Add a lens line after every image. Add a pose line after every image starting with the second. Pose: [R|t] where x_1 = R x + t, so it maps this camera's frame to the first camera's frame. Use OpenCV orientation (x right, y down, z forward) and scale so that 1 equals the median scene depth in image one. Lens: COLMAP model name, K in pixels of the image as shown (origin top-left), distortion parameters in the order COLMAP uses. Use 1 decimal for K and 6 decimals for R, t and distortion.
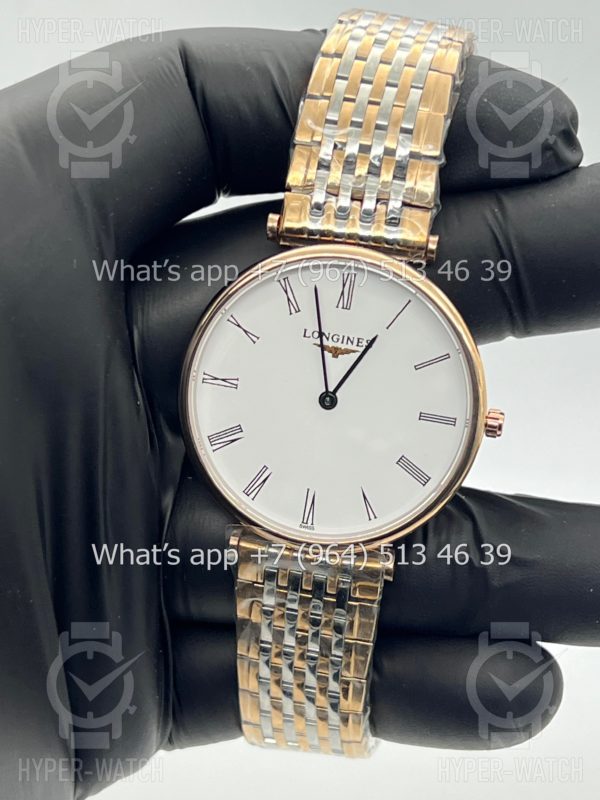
lens RADIAL K [[1694.6, 0, 300.0], [0, 1694.6, 400.0], [0, 0, 1]] dist [-0.074632, -0.188817]
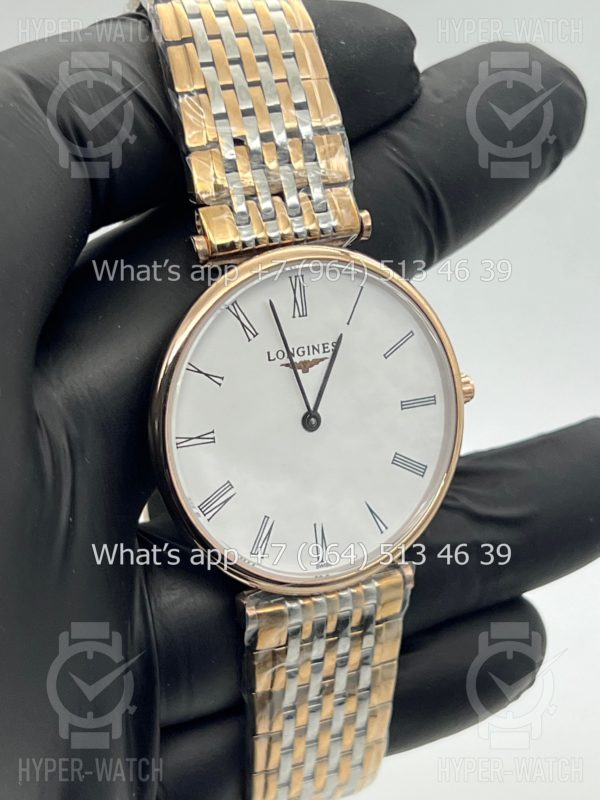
lens RADIAL K [[1694.6, 0, 300.0], [0, 1694.6, 400.0], [0, 0, 1]] dist [-0.074632, -0.188817]
pose [[0.819796, -0.308112, 0.482703, -0.413708], [0.296691, 0.949491, 0.102182, -0.102922], [-0.489806, 0.059446, 0.869803, 0.233323]]
